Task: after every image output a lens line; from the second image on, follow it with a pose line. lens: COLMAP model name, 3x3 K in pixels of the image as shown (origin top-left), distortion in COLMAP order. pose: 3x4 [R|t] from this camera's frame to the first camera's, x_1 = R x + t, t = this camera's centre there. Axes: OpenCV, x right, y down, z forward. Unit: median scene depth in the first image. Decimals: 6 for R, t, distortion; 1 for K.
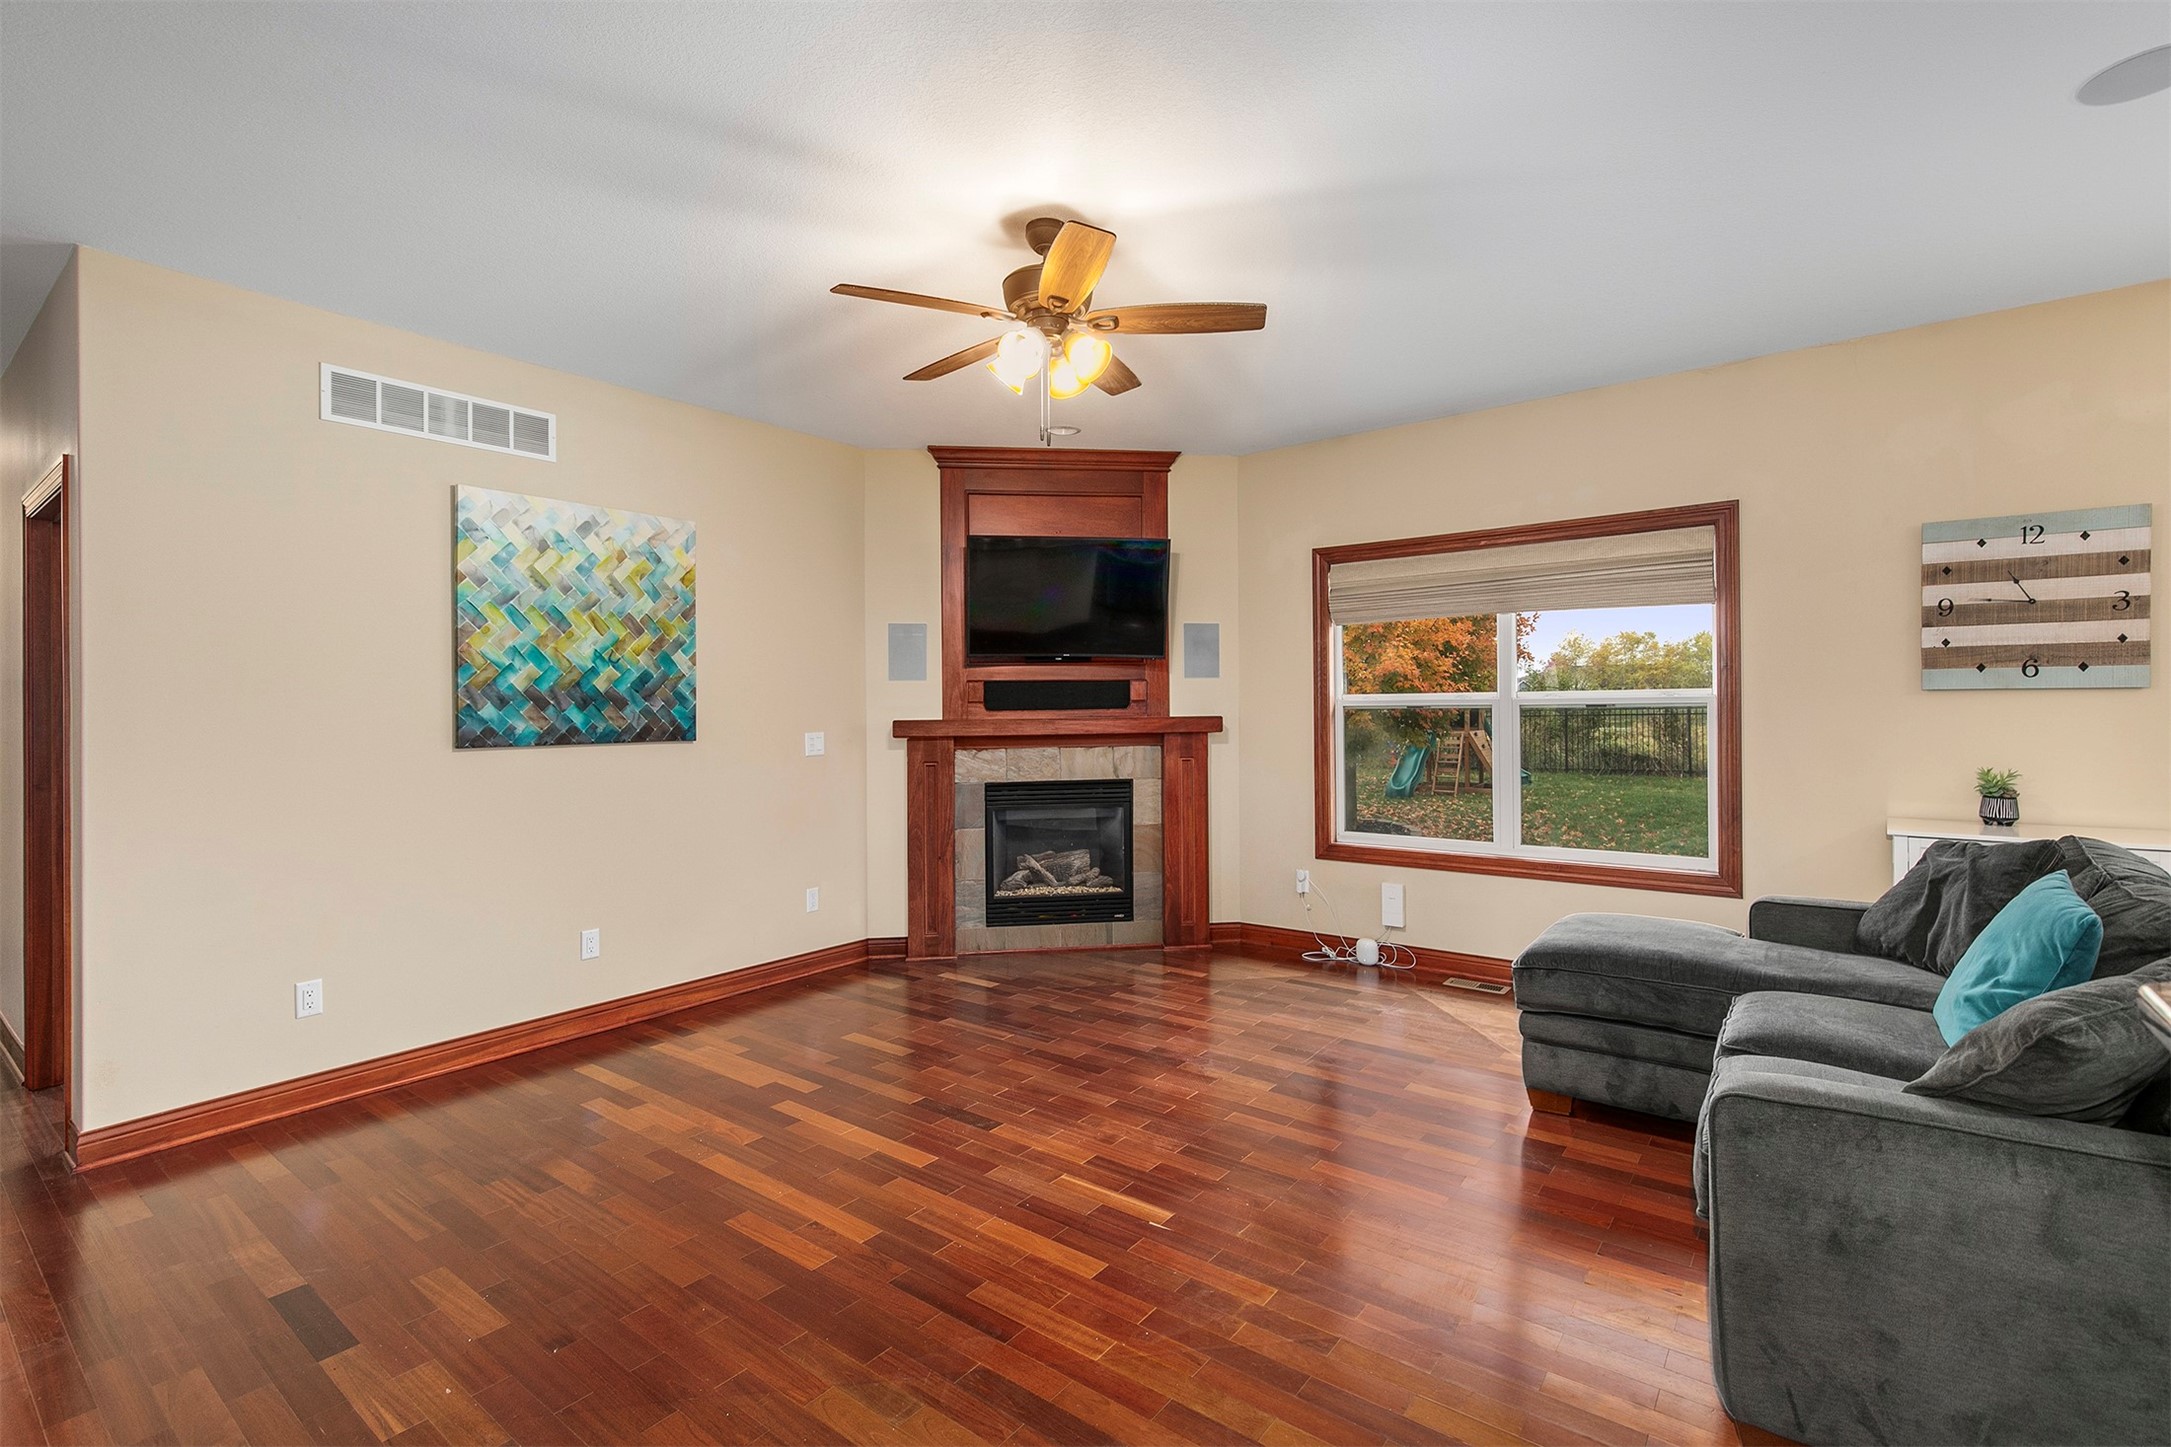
lens RADIAL K [[971.7, 0, 1080.3], [0, 971.7, 703.6], [0, 0, 1]] dist [0.010965, 0.000093]
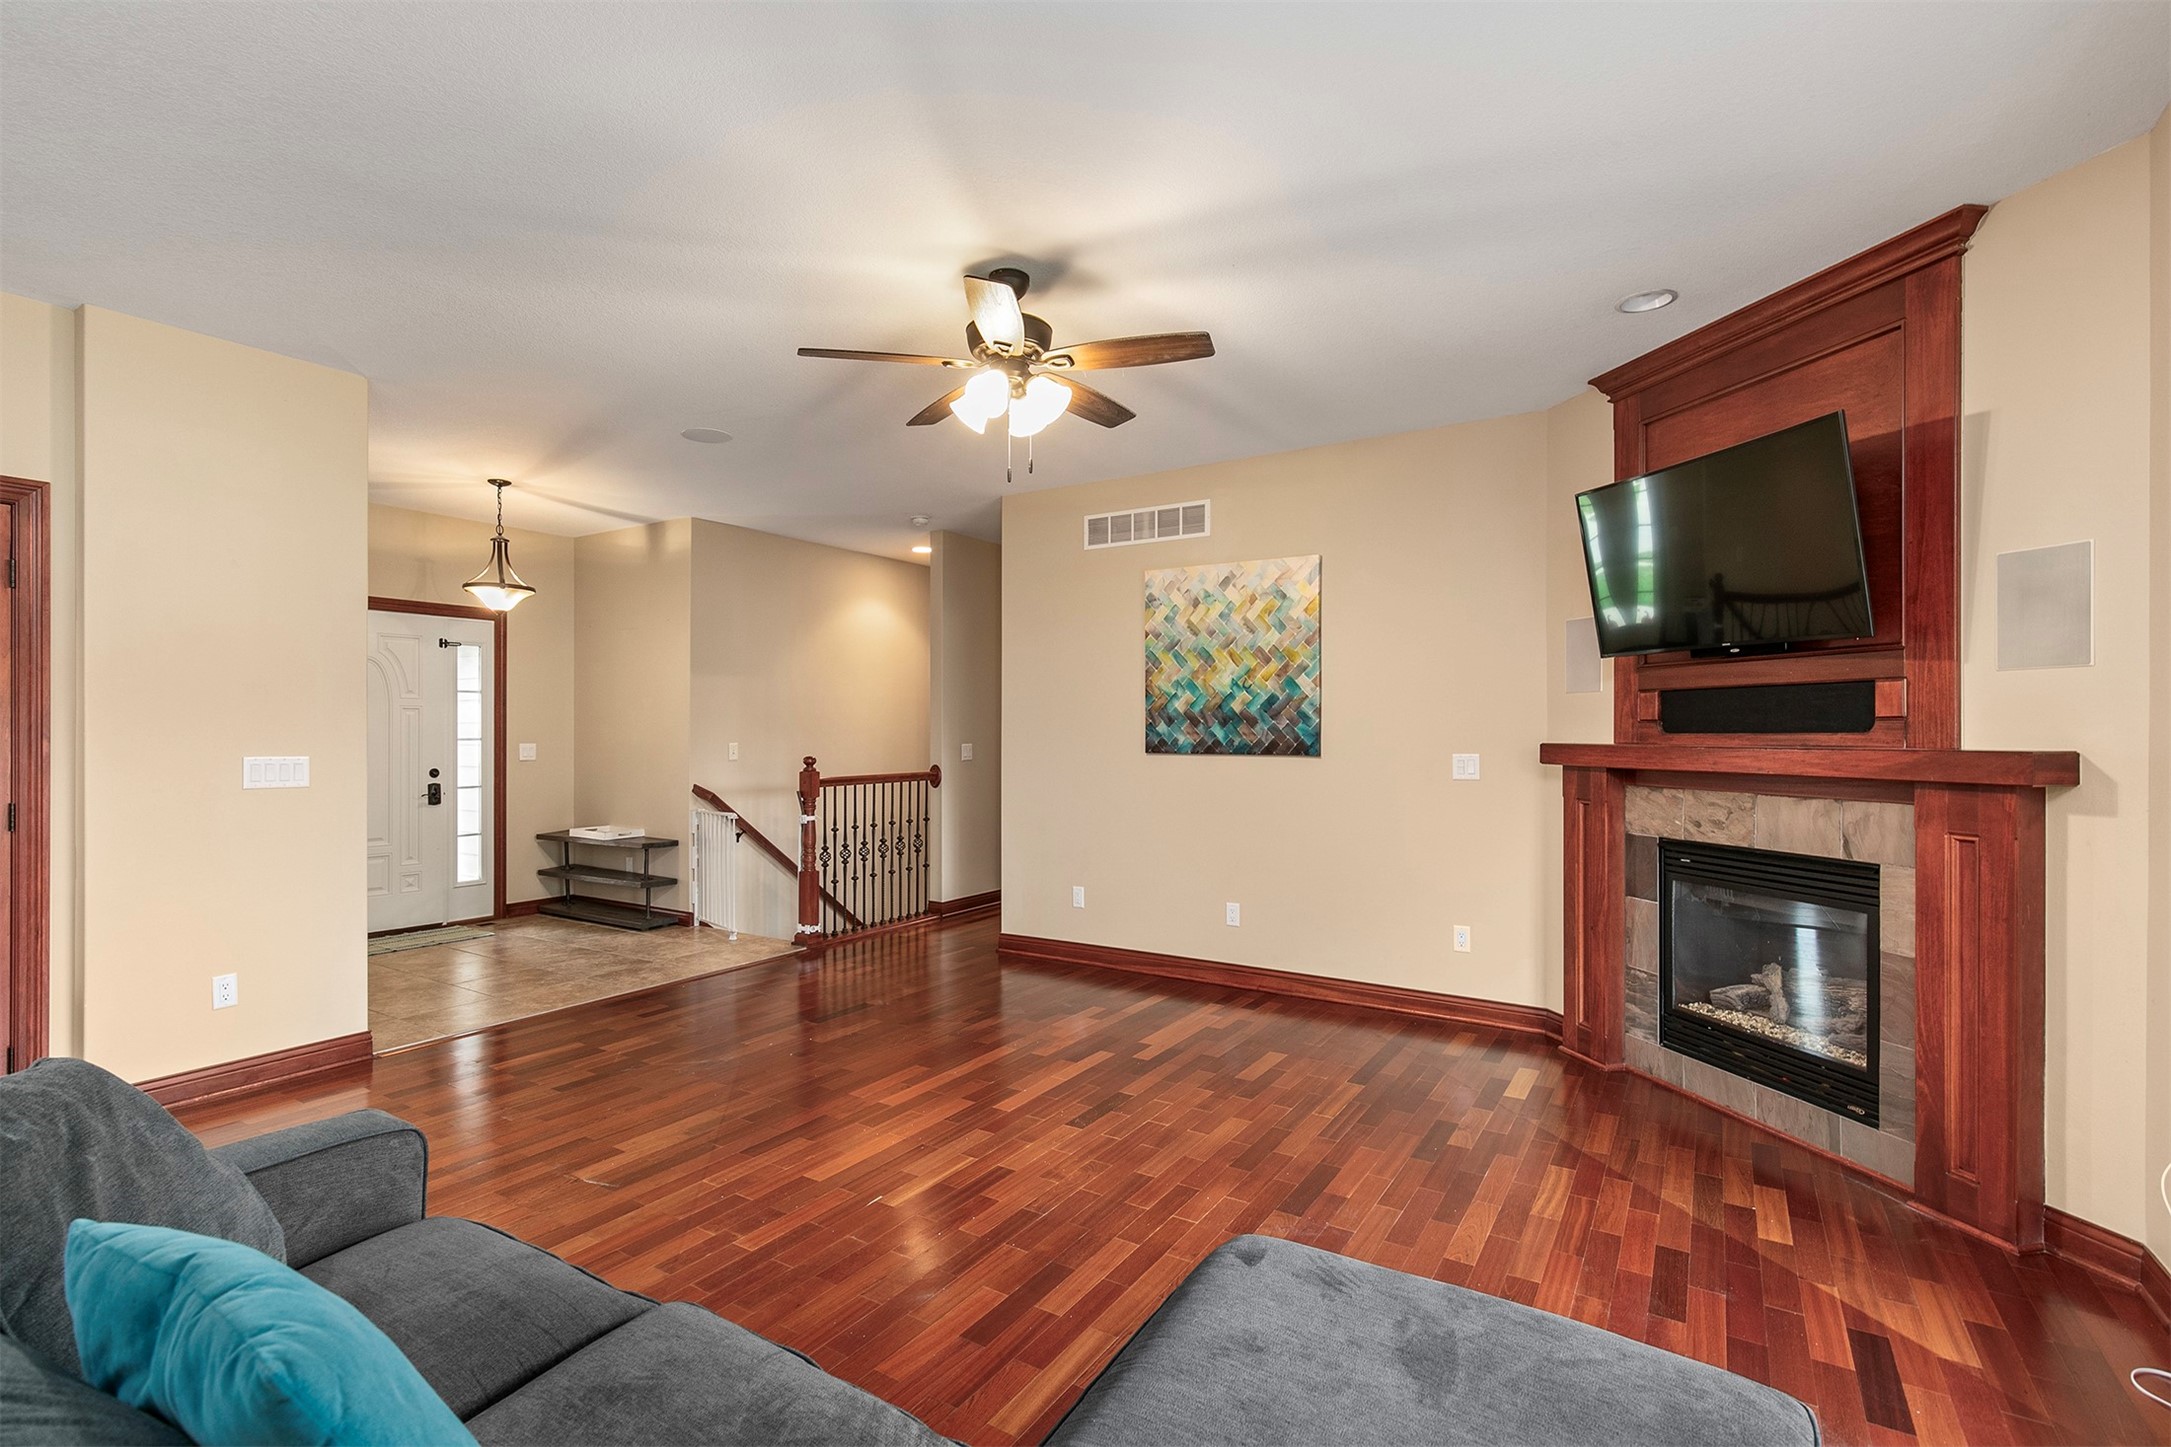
lens RADIAL K [[998.9, 0, 1085.5], [0, 998.9, 723.5], [0, 0, 1]] dist [0.000046, -0.000218]
pose [[0.099202, 0.005877, -0.995050, 0.720736], [0.003660, 0.999974, 0.006271, -0.006522], [0.995061, -0.004264, 0.099178, 0.661112]]
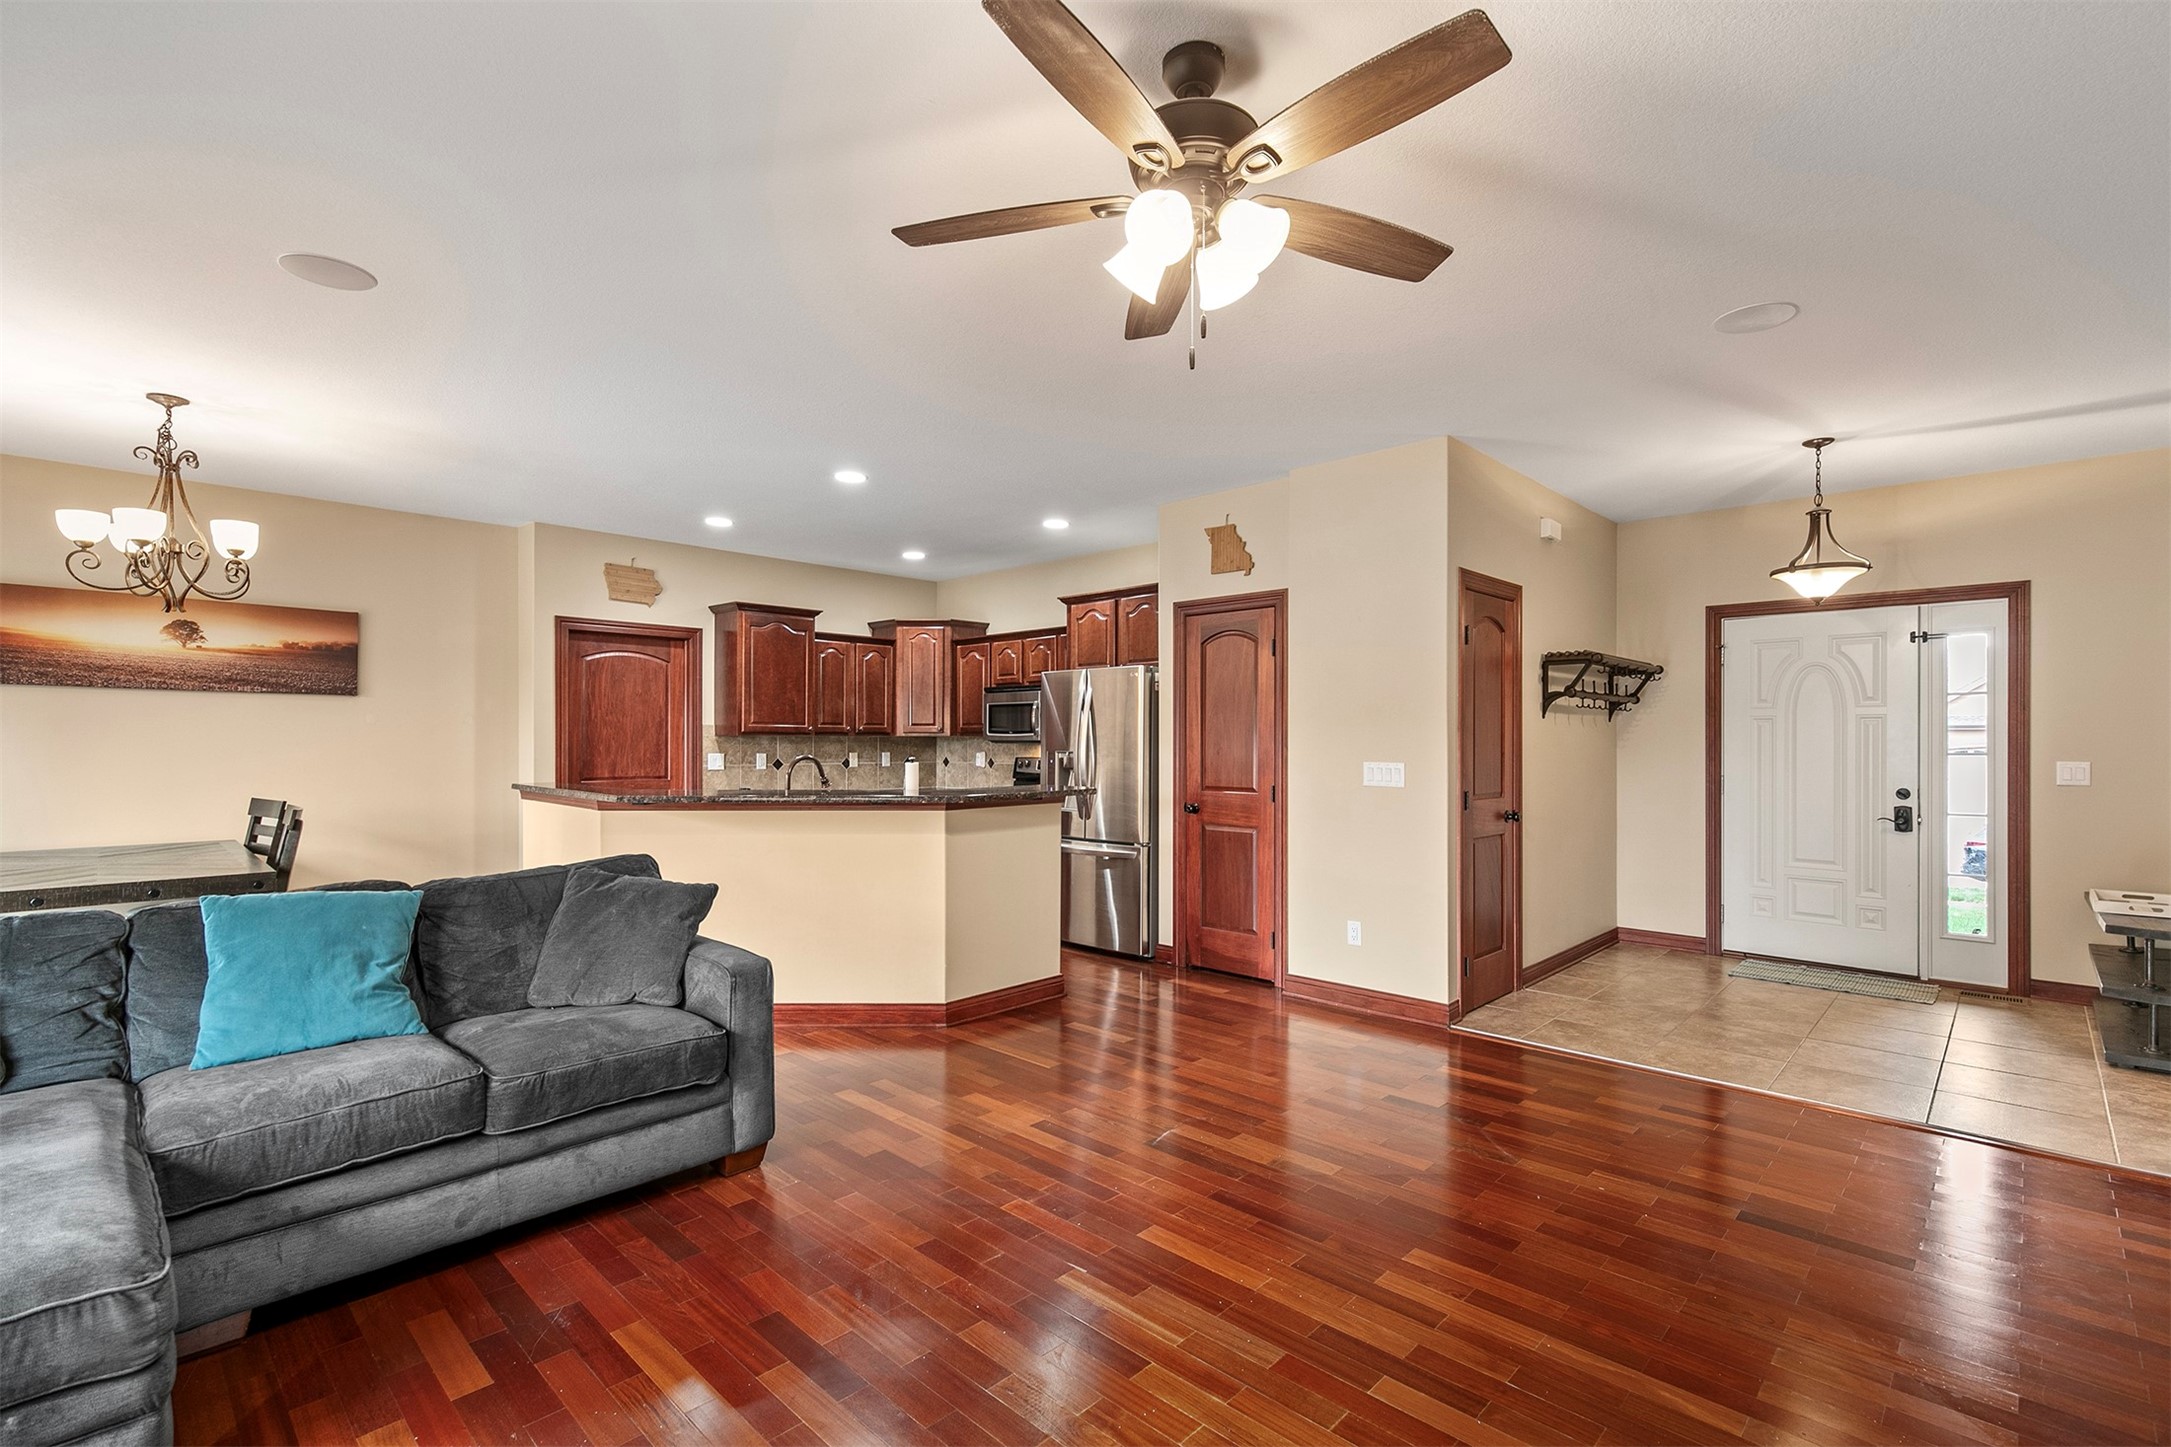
lens RADIAL K [[955.3, 0, 1084.2], [0, 955.3, 734.2], [0, 0, 1]] dist [-0.000313, -0.000039]
pose [[-0.994923, 0.010651, 0.100072, -0.015971], [0.010000, 0.999926, -0.006996, -0.002416], [-0.100139, -0.005960, -0.994956, 1.162570]]
